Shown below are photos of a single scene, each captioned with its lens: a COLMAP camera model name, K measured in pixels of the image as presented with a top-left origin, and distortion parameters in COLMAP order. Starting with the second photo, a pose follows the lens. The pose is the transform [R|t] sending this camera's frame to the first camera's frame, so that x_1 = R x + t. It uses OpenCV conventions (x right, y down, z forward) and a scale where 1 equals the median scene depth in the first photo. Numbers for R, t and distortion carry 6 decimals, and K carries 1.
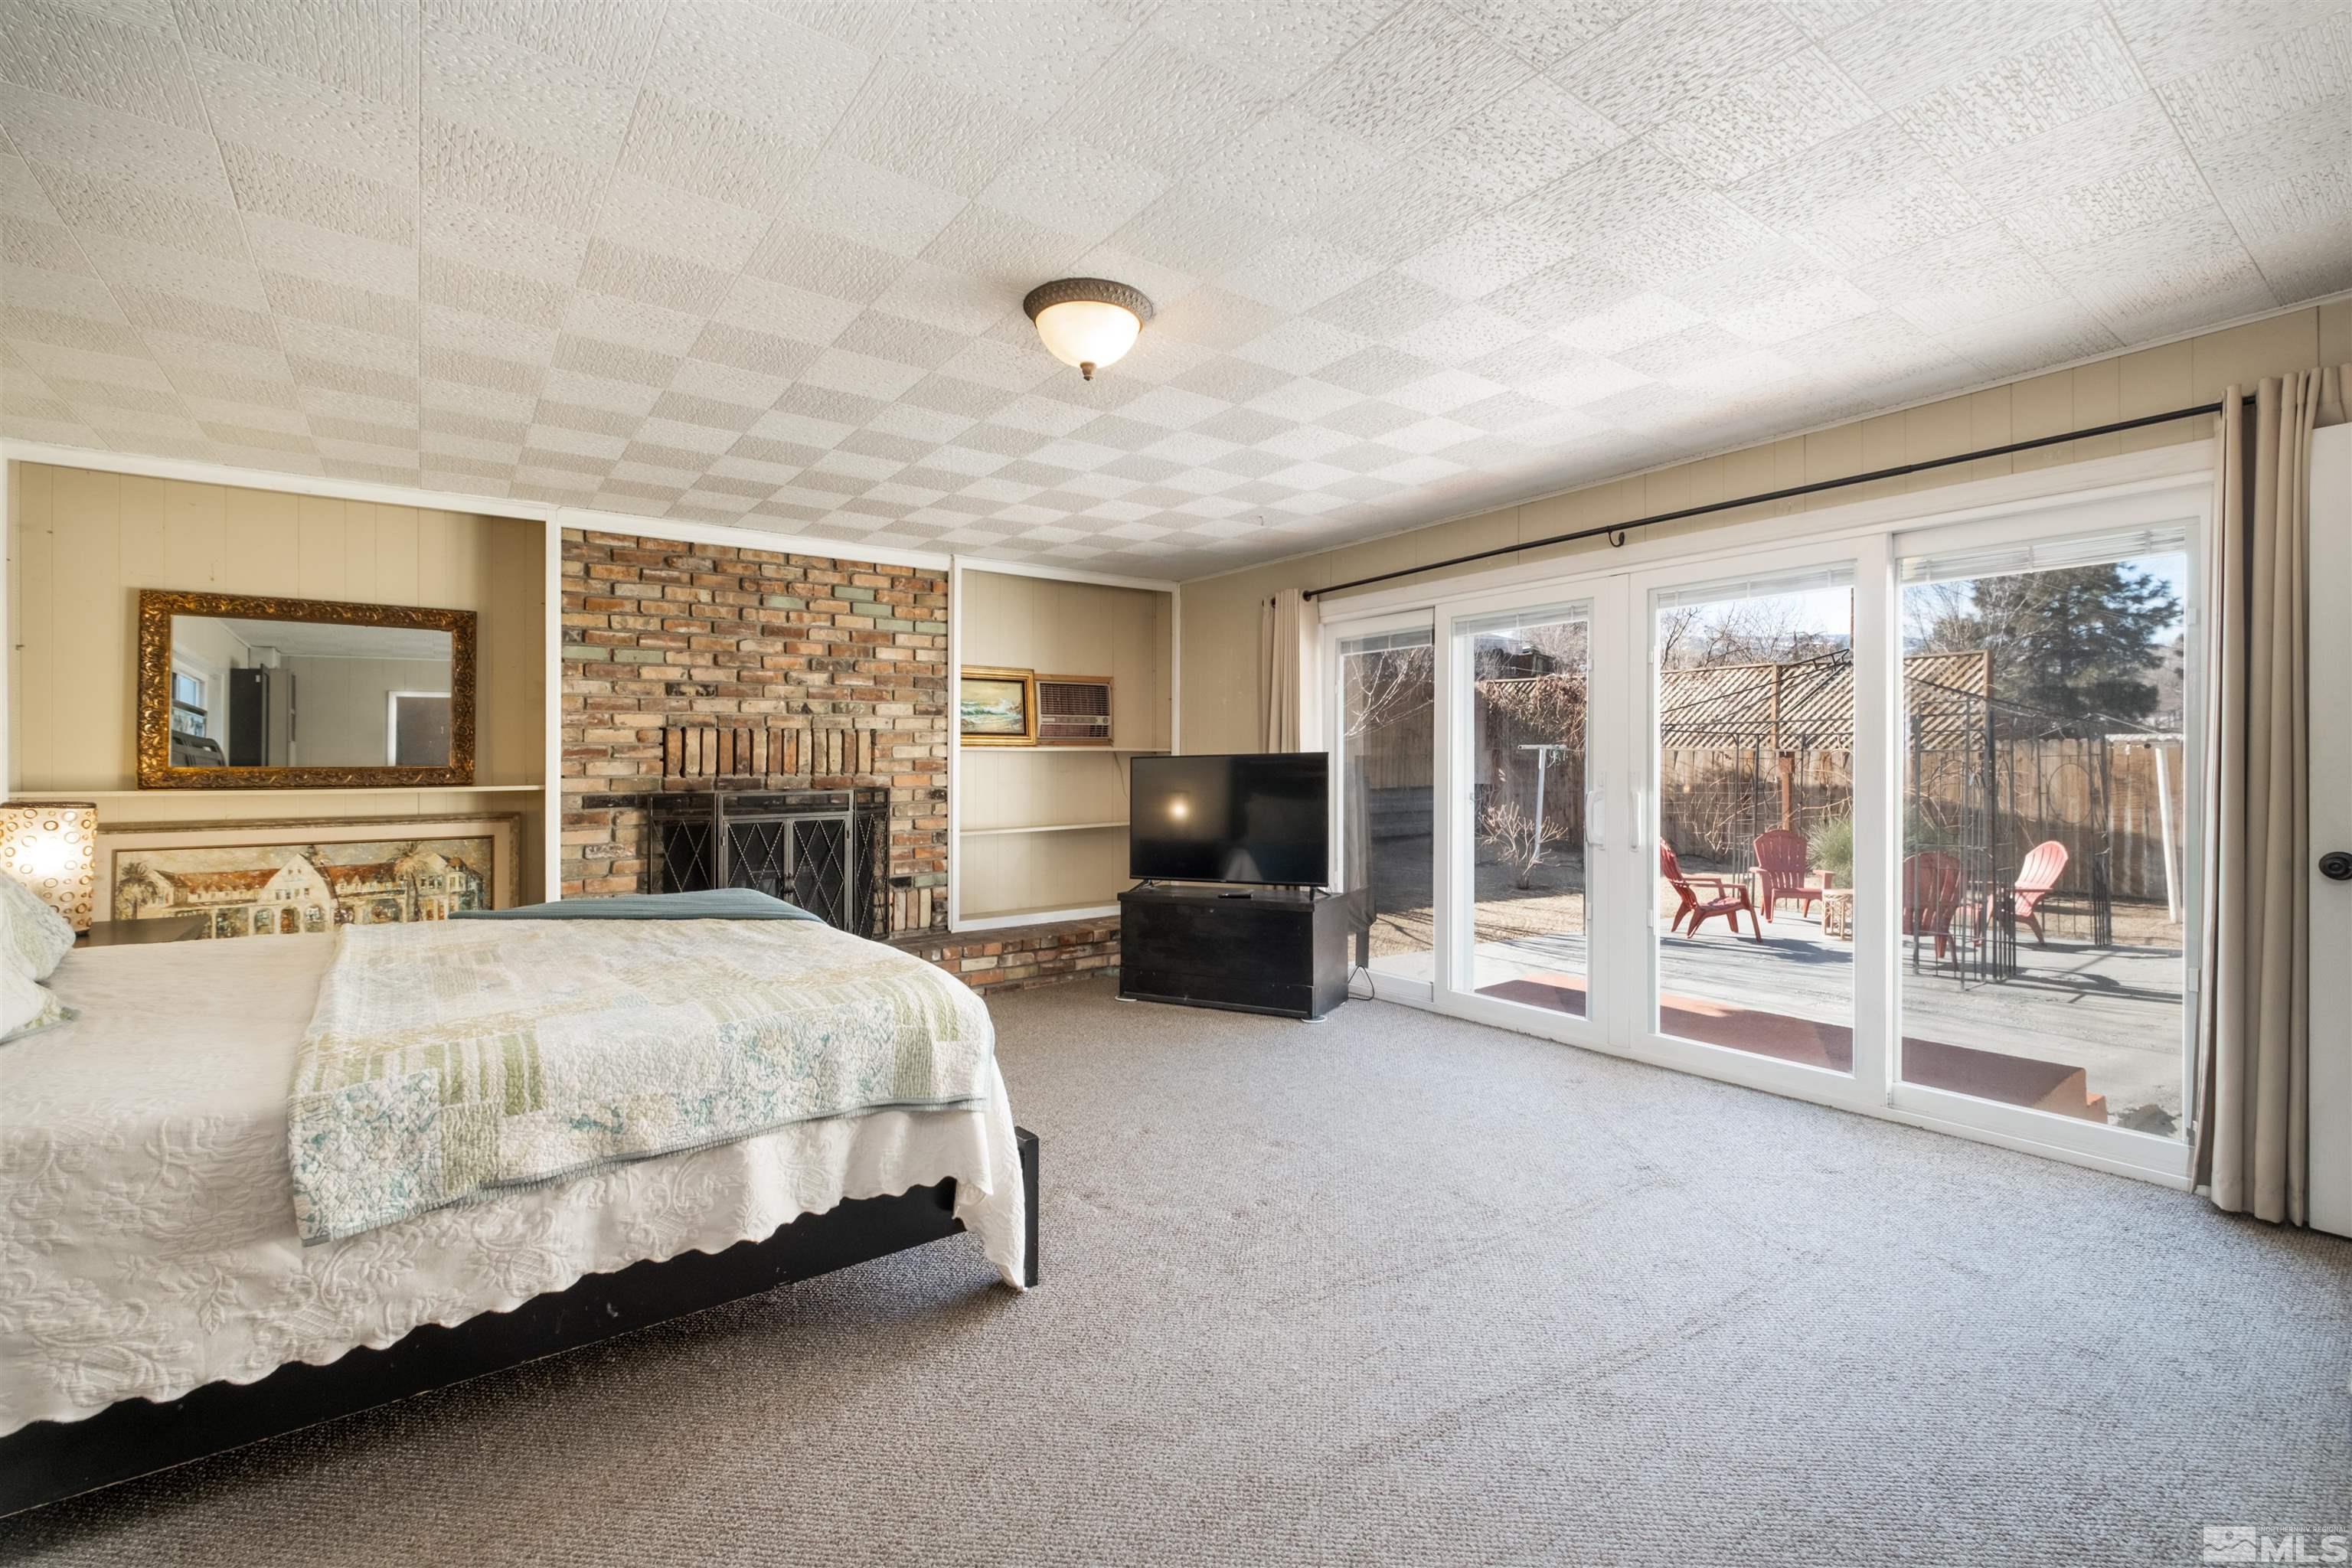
lens RADIAL K [[1029.9, 0, 1176.0], [0, 1029.9, 784.0], [0, 0, 1]] dist [0.000221, -0.000047]
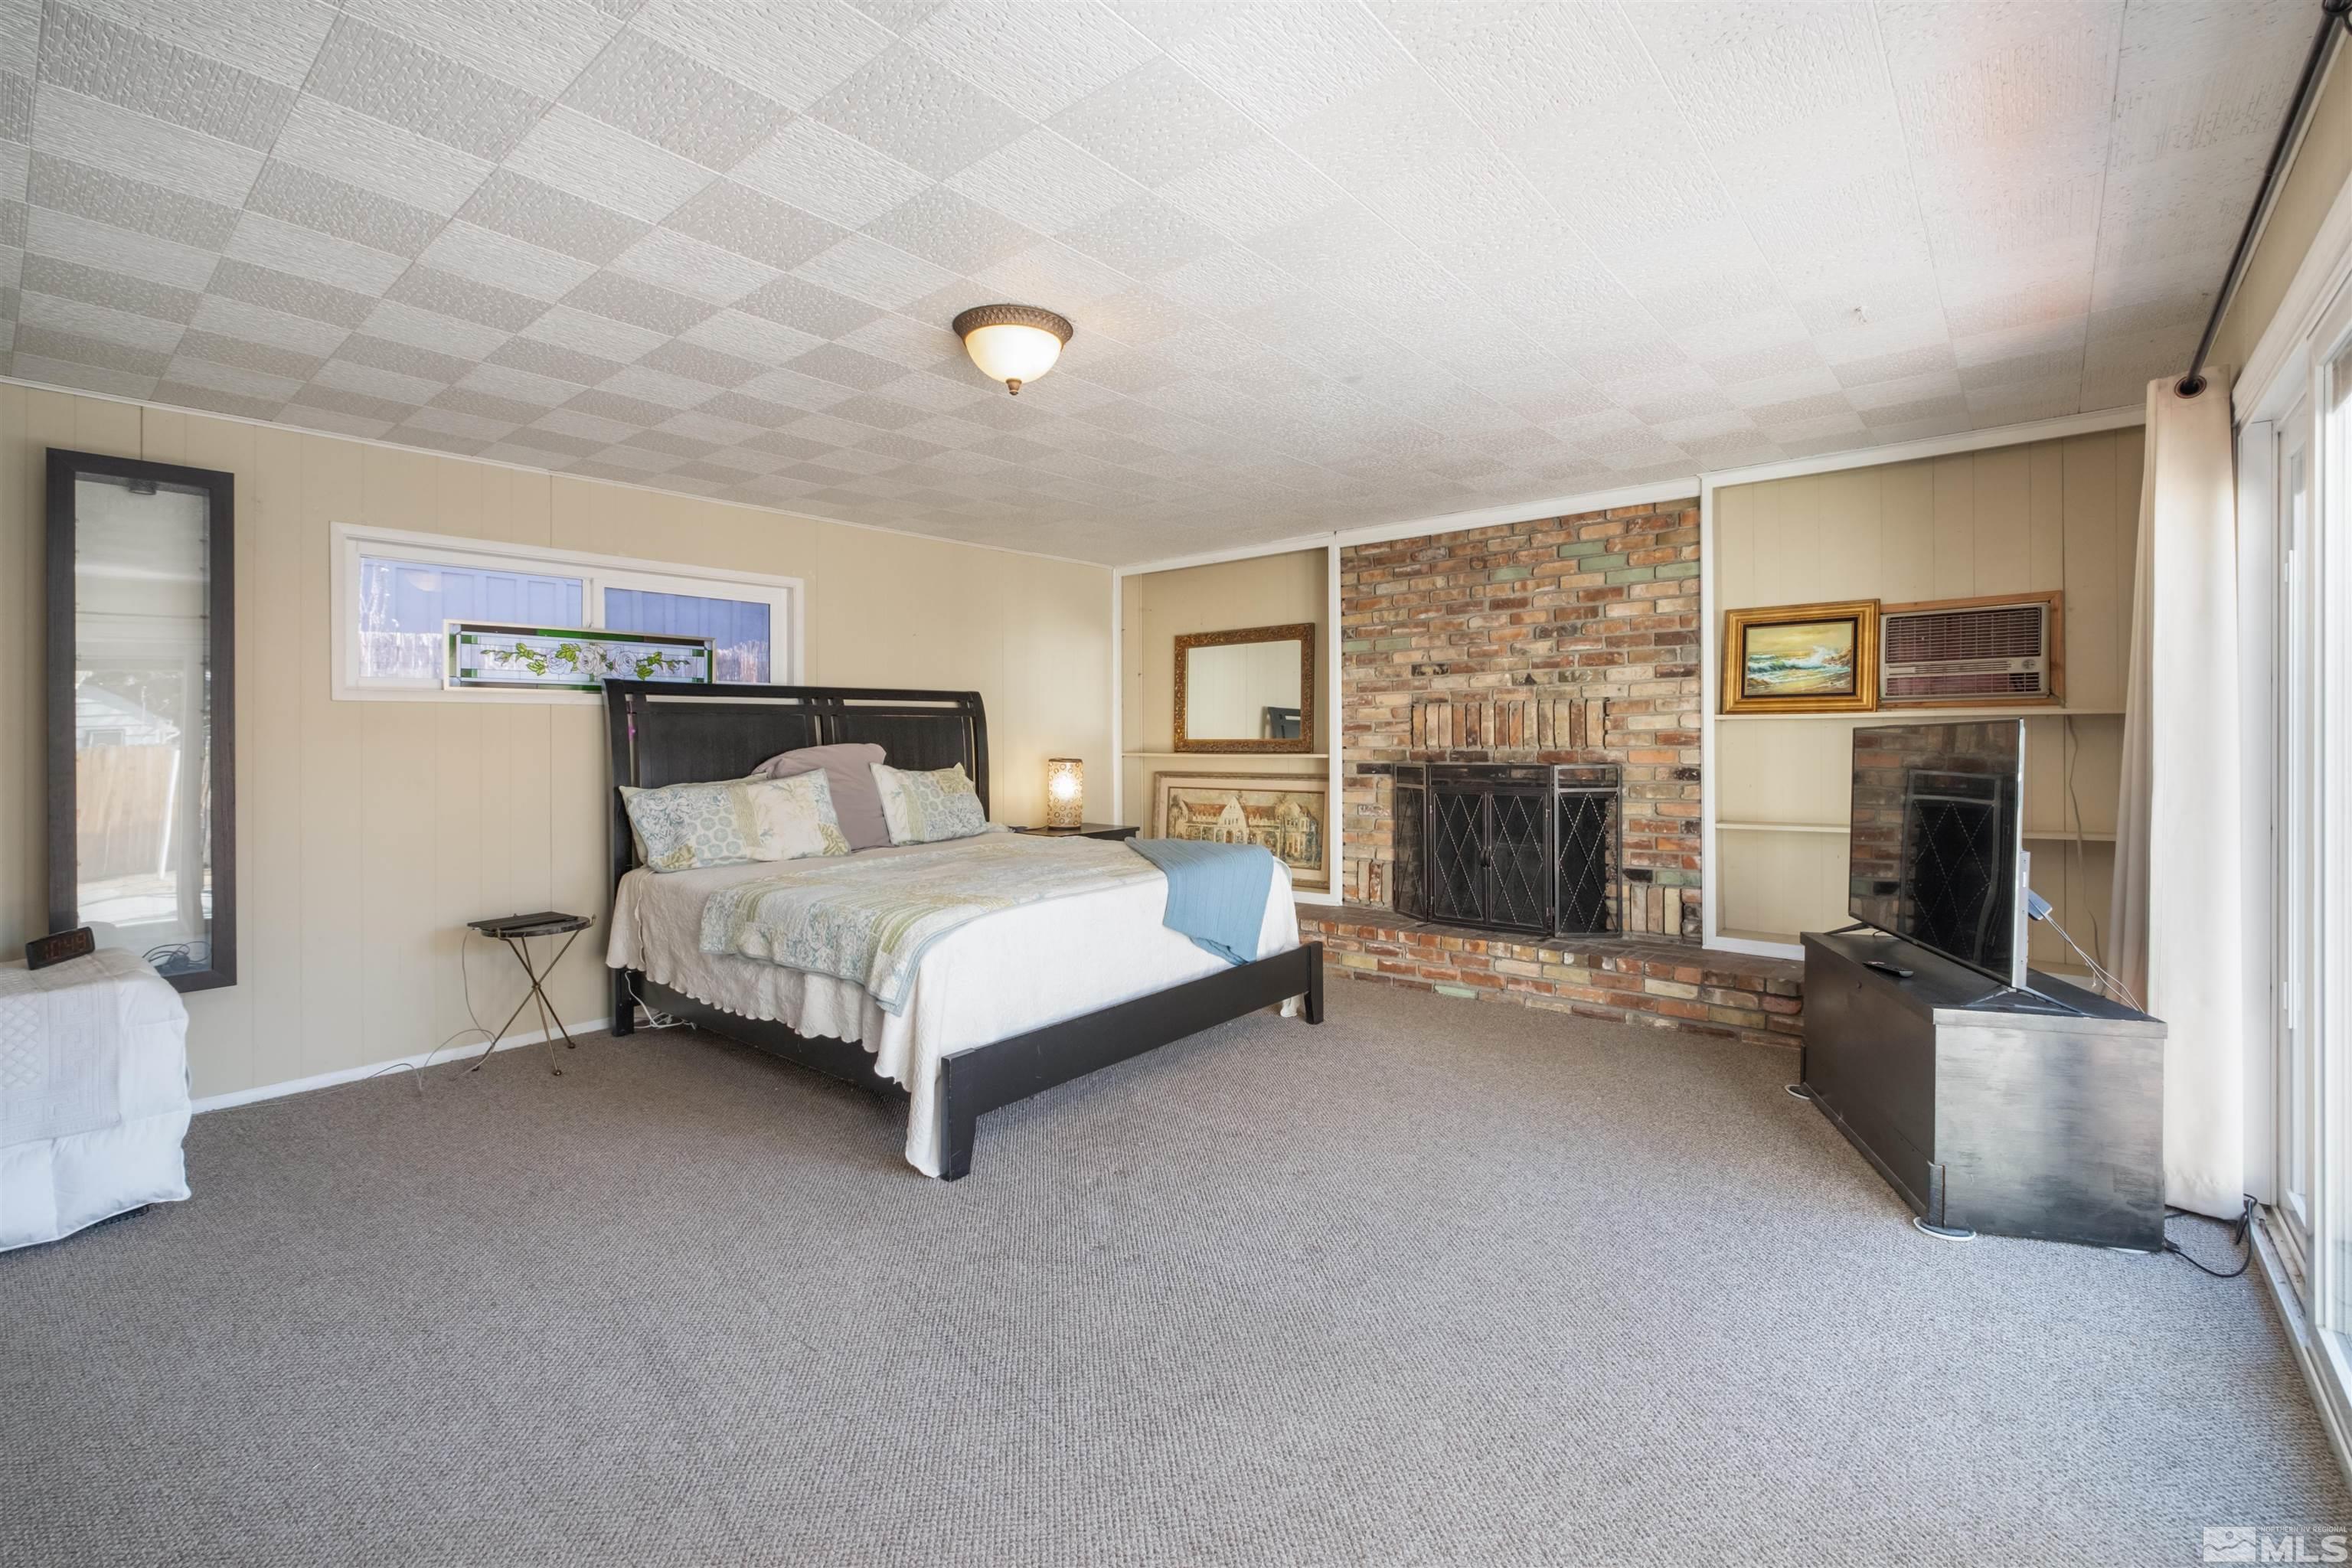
lens RADIAL K [[1036.1, 0, 1179.4], [0, 1036.1, 742.8], [0, 0, 1]] dist [0.002115, 0.000132]
pose [[0.232880, 0.008845, -0.972465, 0.537092], [-0.012201, 0.999907, 0.006173, -0.016914], [0.972429, 0.010428, 0.232966, 0.480276]]
